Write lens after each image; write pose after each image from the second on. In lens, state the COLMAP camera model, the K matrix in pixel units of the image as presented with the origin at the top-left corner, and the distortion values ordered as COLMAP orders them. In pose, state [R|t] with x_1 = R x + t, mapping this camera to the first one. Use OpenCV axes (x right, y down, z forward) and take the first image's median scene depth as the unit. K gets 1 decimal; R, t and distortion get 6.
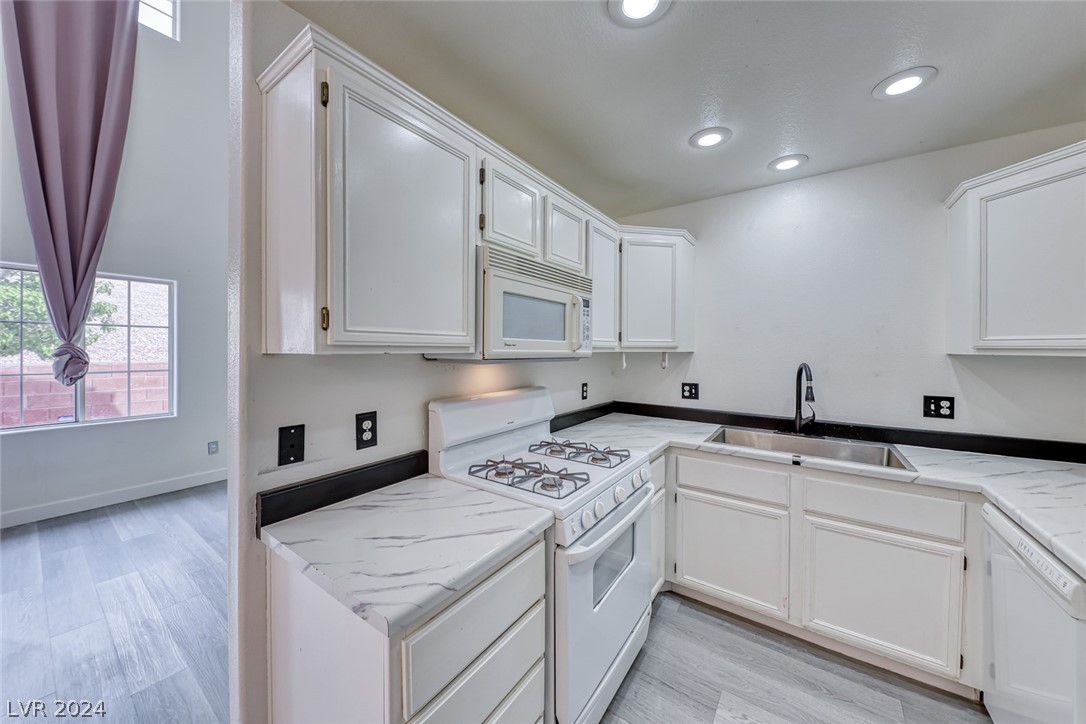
lens RADIAL K [[373.8, 0, 543.8], [0, 373.8, 351.4], [0, 0, 1]] dist [0.010189, -0.002678]
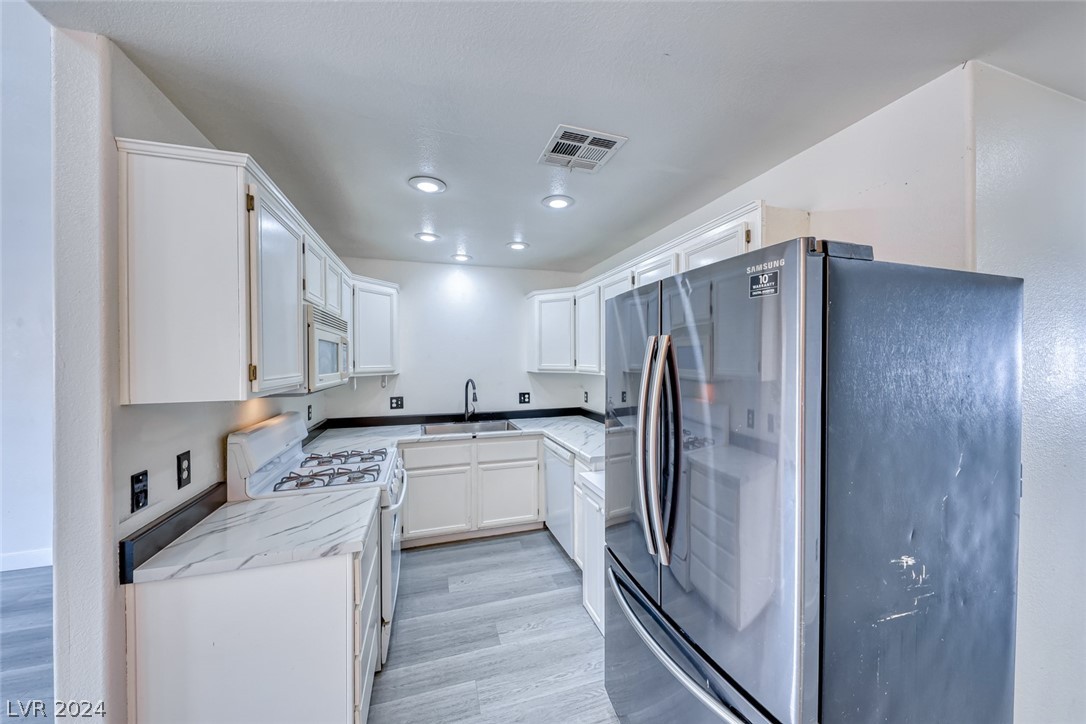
lens RADIAL K [[373.8, 0, 541.0], [0, 373.8, 362.6], [0, 0, 1]] dist [0.010189, -0.002678]
pose [[0.613929, -0.014940, 0.789220, -0.549368], [0.012441, 0.999880, 0.009250, -0.067393], [-0.789263, 0.004140, 0.614041, -0.343457]]
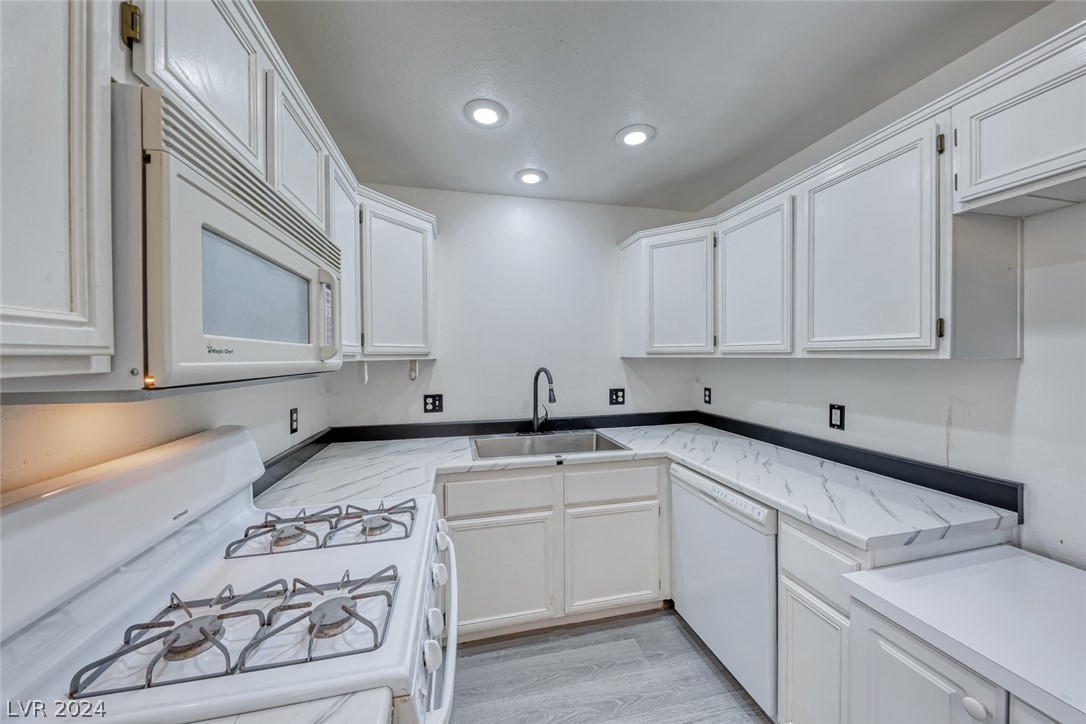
lens RADIAL K [[373.8, 0, 544.2], [0, 373.8, 358.4], [0, 0, 1]] dist [0.010189, -0.002678]
pose [[0.671178, -0.017006, 0.741101, -0.137793], [0.015501, 0.999840, 0.008904, -0.005557], [-0.741134, 0.005511, 0.671335, 0.354836]]
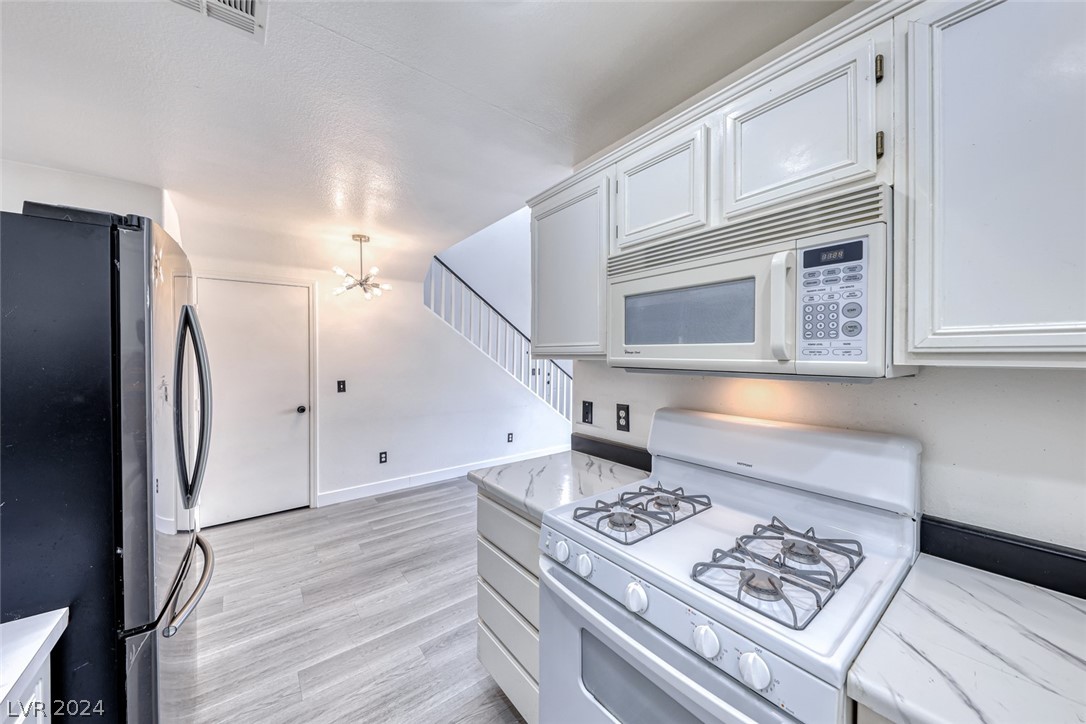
lens RADIAL K [[373.8, 0, 550.9], [0, 373.8, 362.5], [0, 0, 1]] dist [0.010189, -0.002678]
pose [[-0.274883, 0.010620, -0.961419, 0.708851], [-0.009106, 0.999865, 0.013648, -0.002723], [0.961435, 0.012506, -0.274749, 0.896015]]
